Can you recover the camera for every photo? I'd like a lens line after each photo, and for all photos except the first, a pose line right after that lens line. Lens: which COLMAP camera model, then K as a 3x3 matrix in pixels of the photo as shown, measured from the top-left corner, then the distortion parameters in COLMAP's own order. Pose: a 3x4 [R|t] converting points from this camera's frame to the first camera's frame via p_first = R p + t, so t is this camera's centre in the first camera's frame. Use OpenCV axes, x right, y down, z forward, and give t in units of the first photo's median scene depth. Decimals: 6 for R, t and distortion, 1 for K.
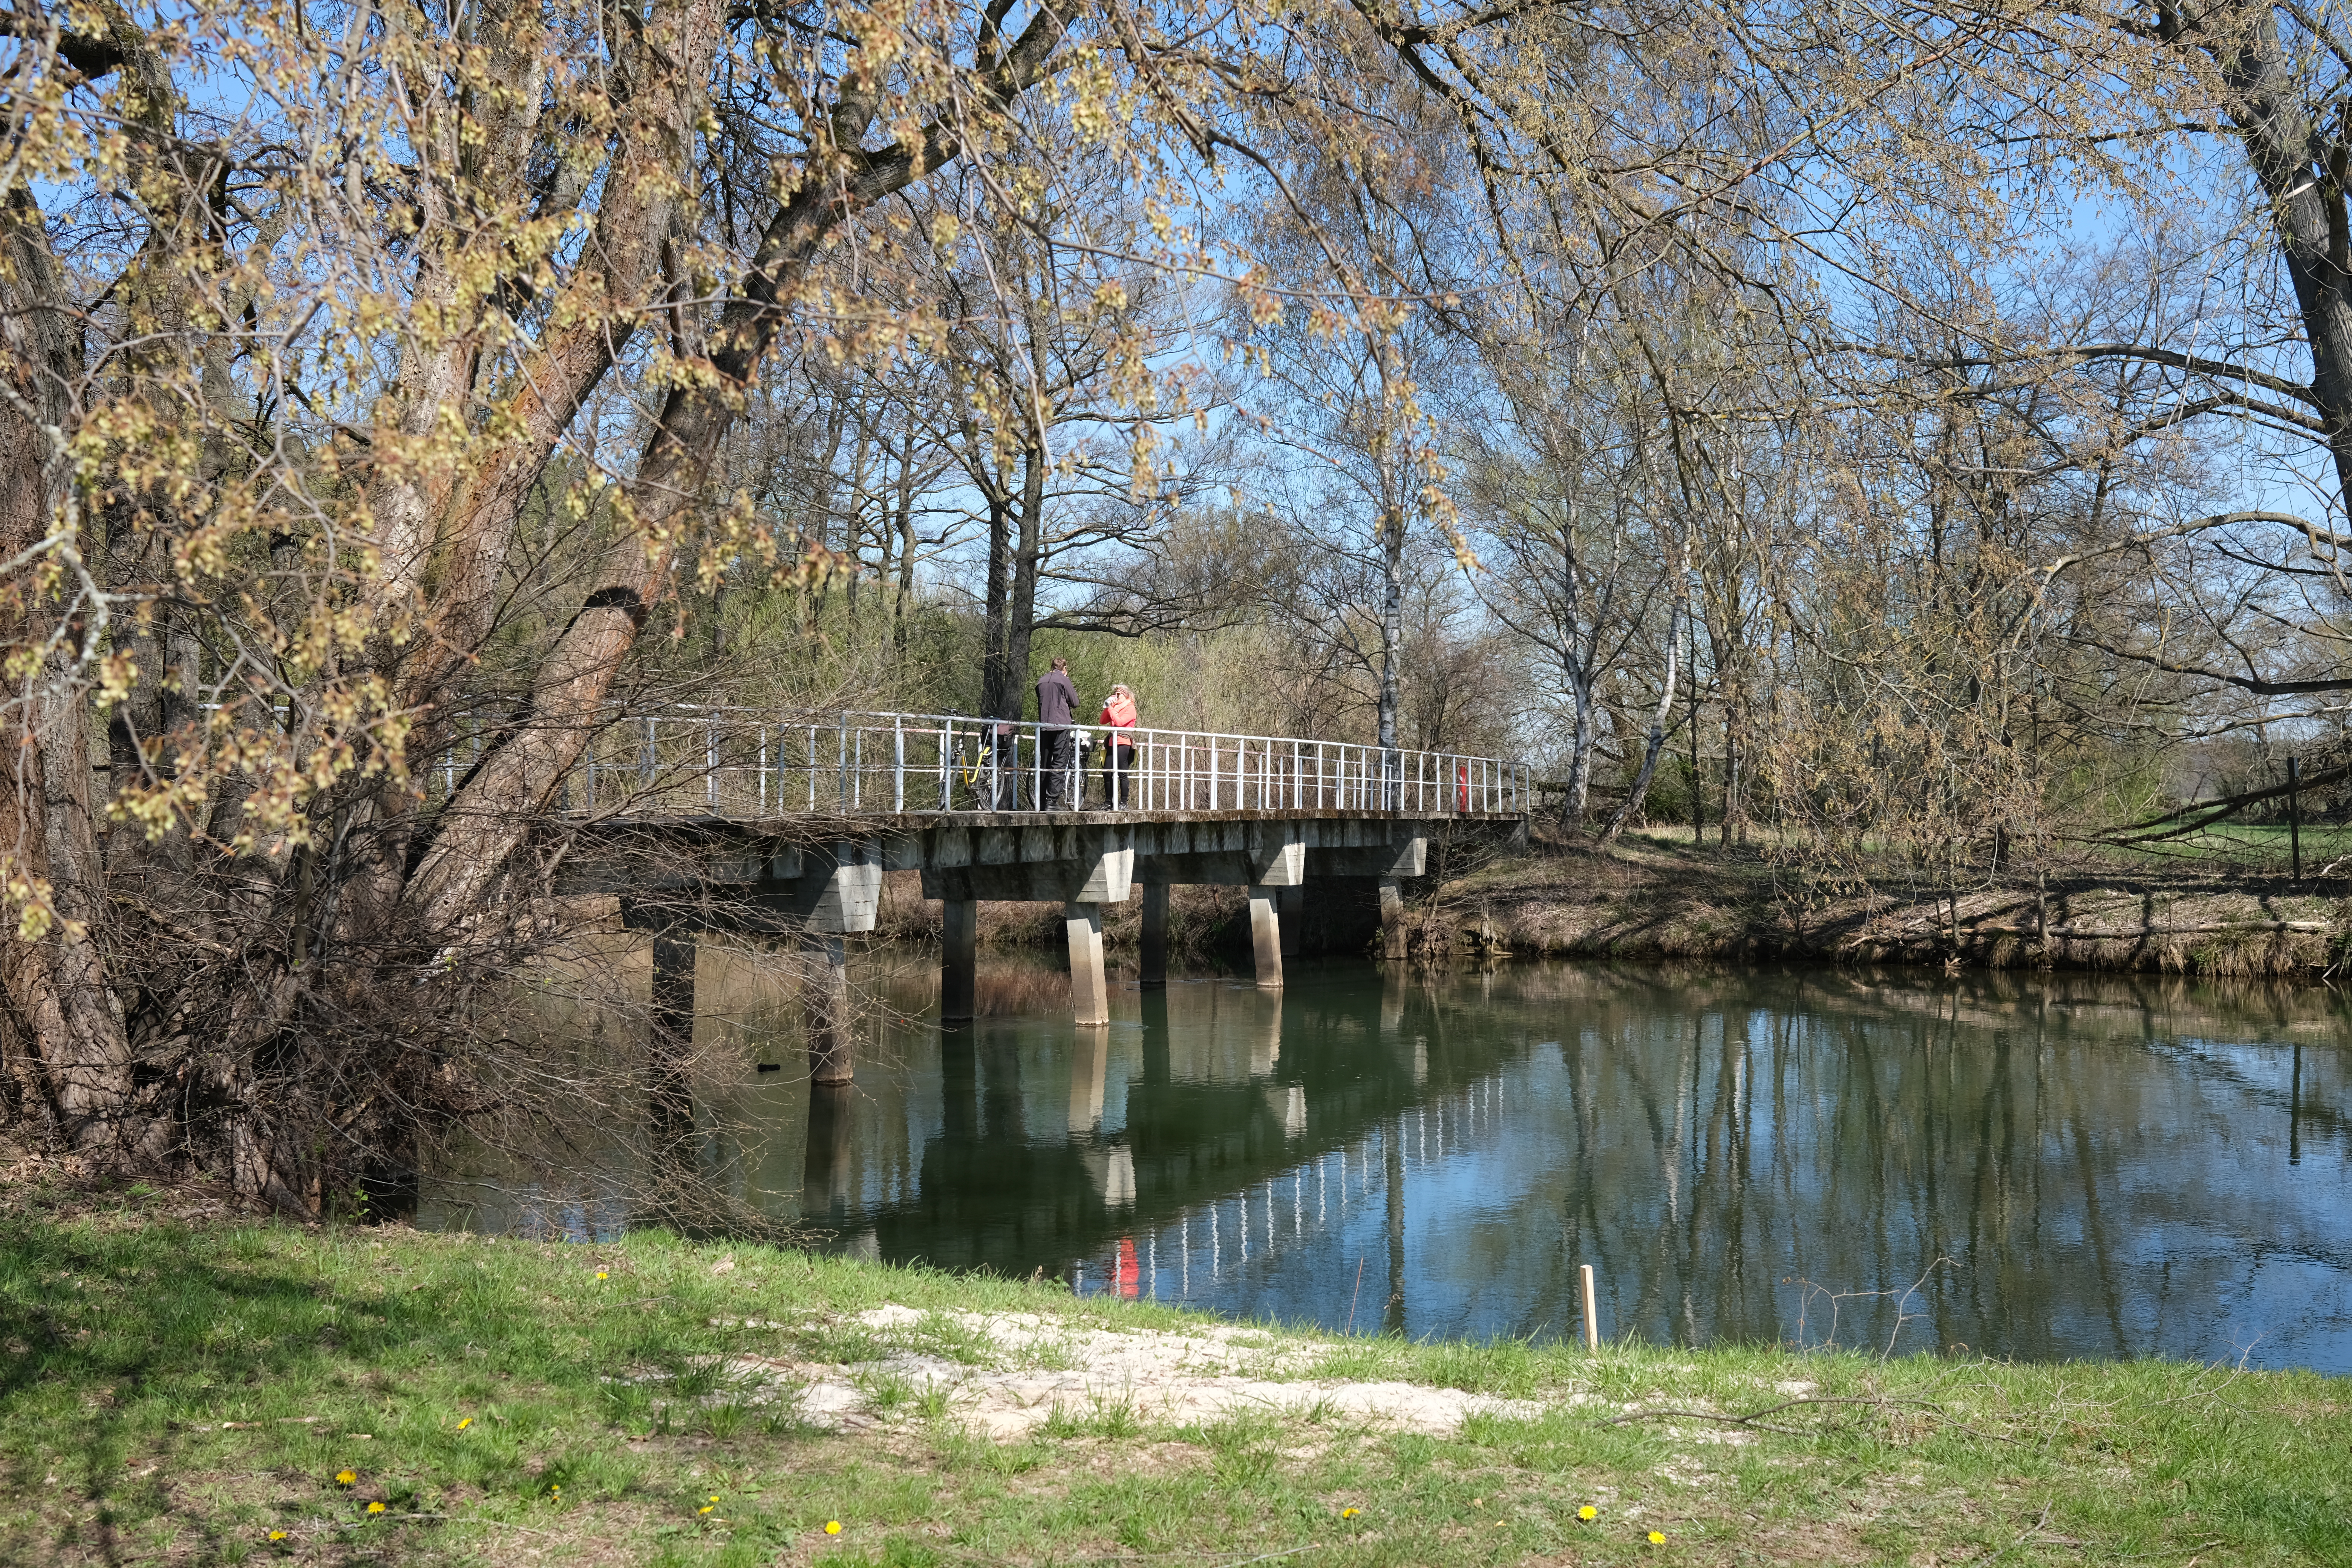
lens RADIAL K [[2380.0, 0, 1176.0], [0, 2380.0, 784.0], [0, 0, 1]] dist [0.010284, 0.025432]
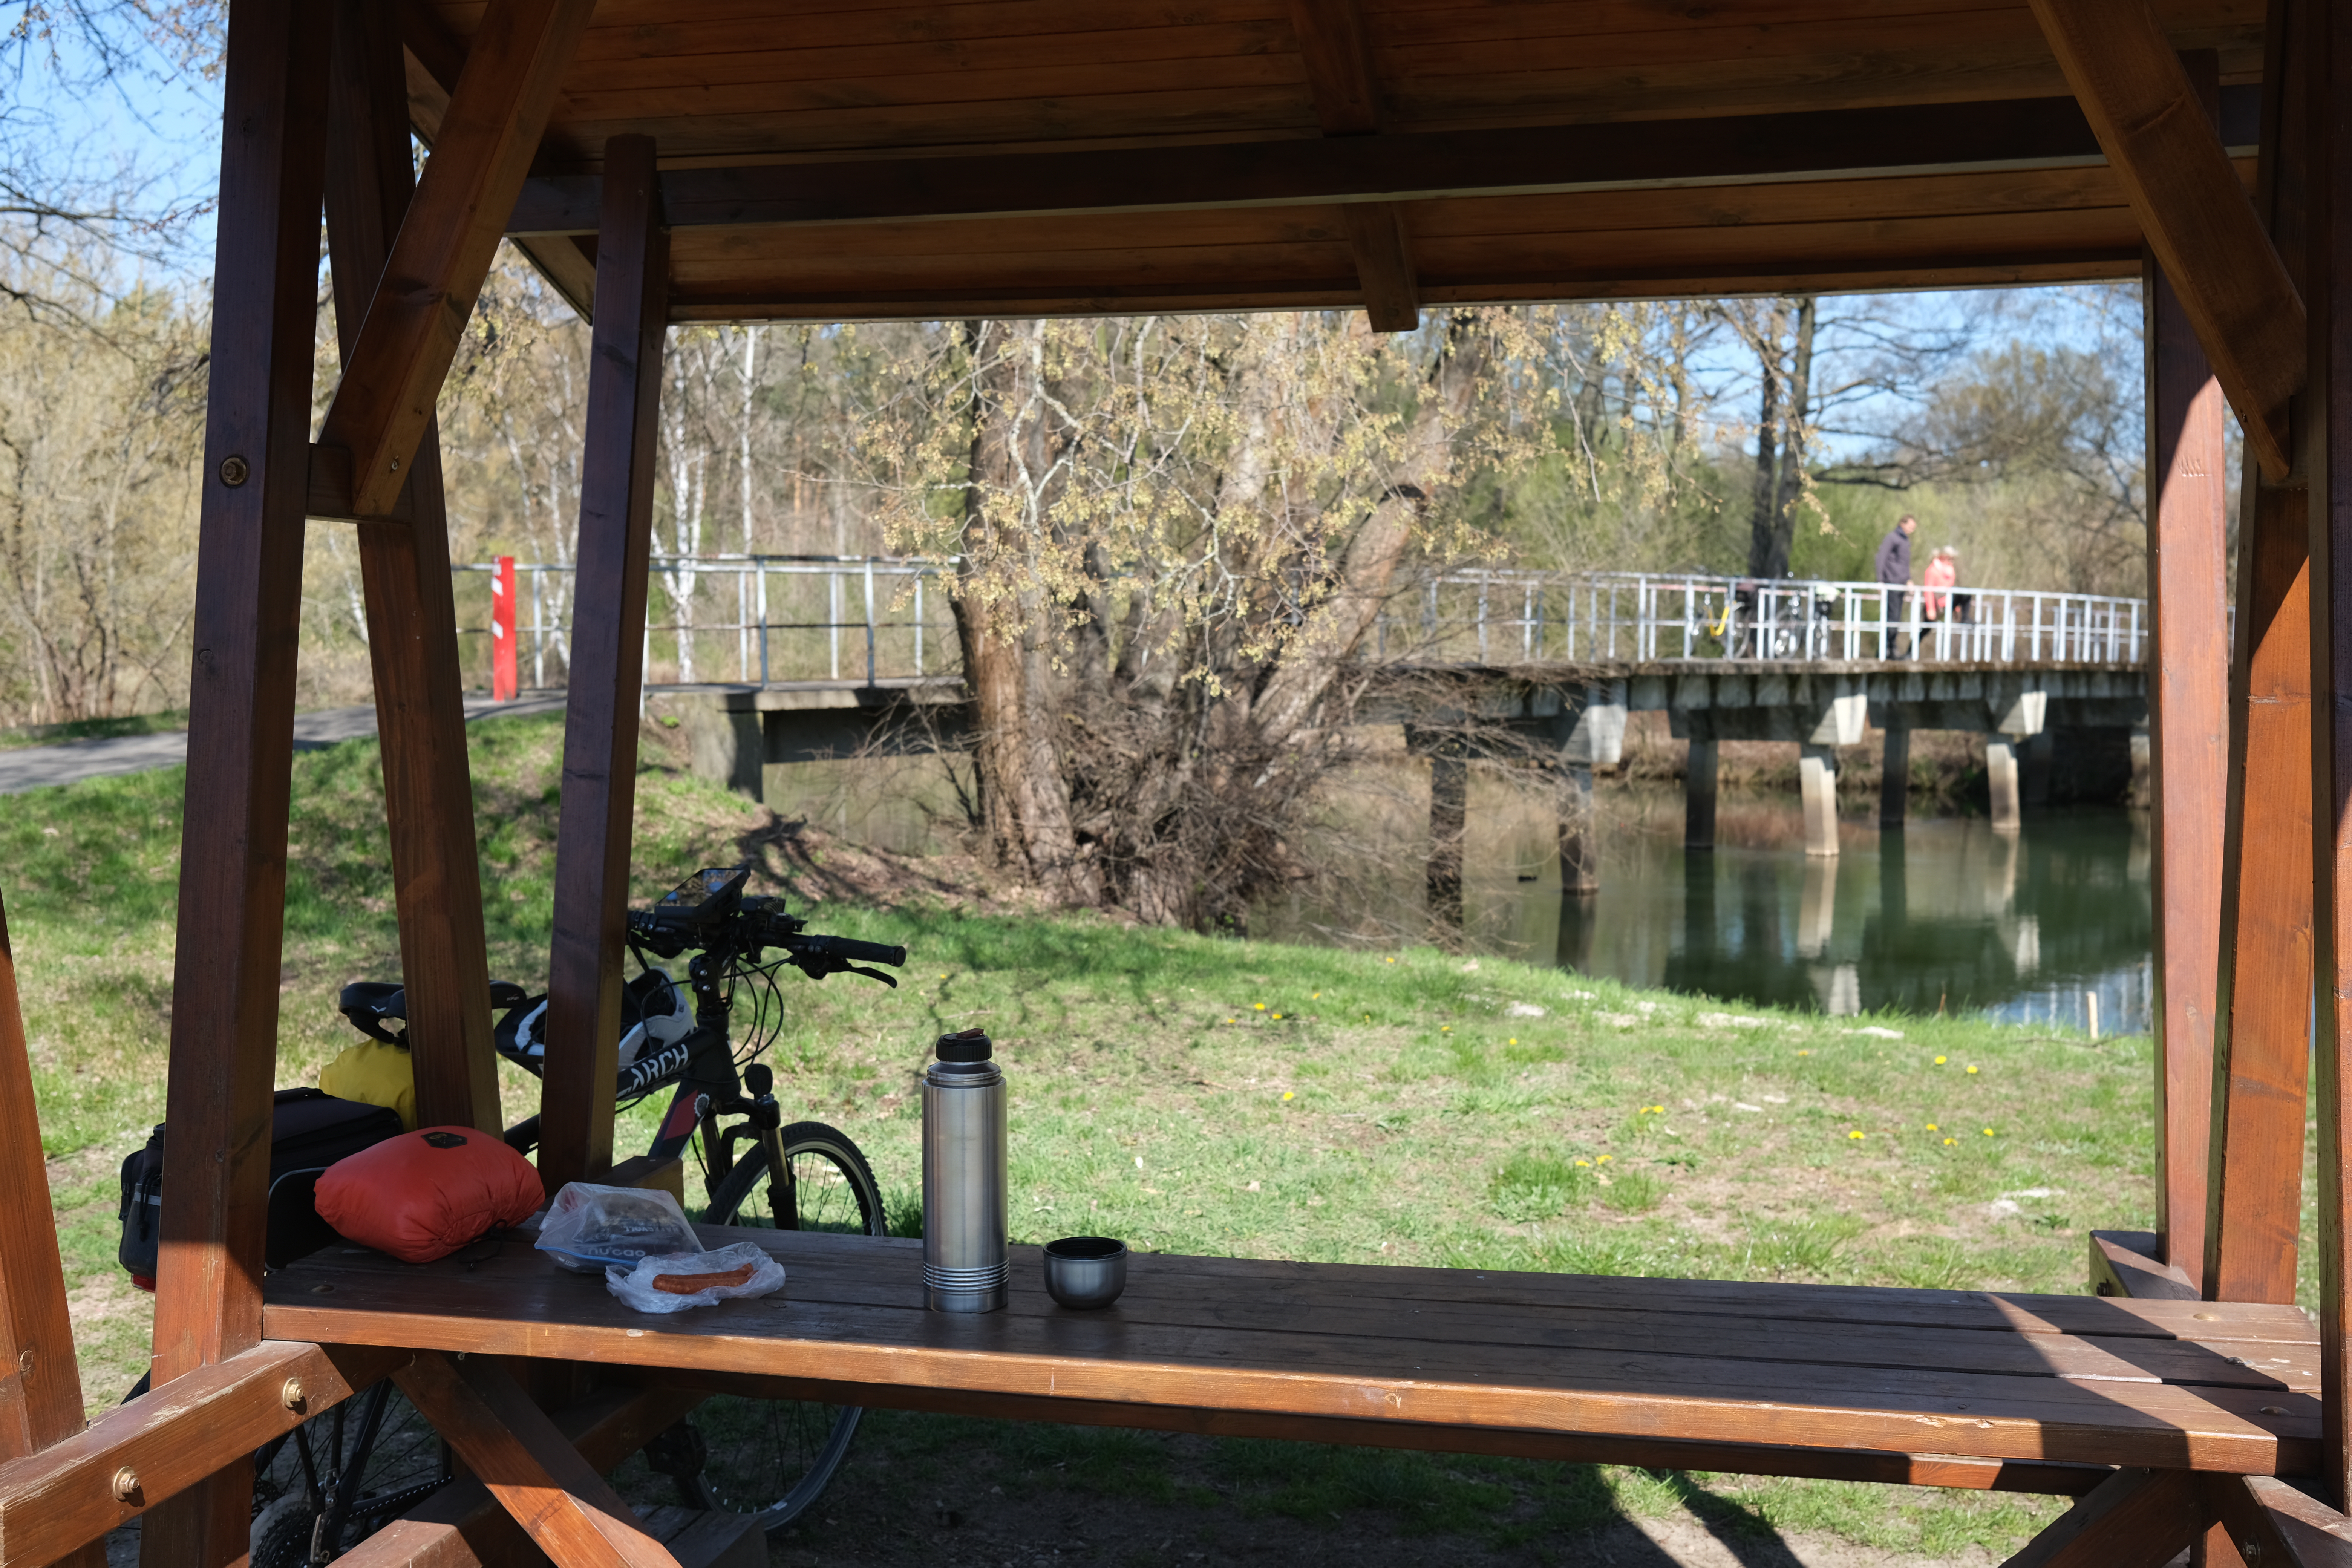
lens RADIAL K [[2380.0, 0, 1176.0], [0, 2380.0, 784.0], [0, 0, 1]] dist [0.010284, 0.025432]
pose [[0.947521, 0.023791, -0.318807, 0.032476], [-0.003570, 0.997952, 0.063863, -0.001027], [0.319674, -0.059374, 0.945666, -0.139585]]
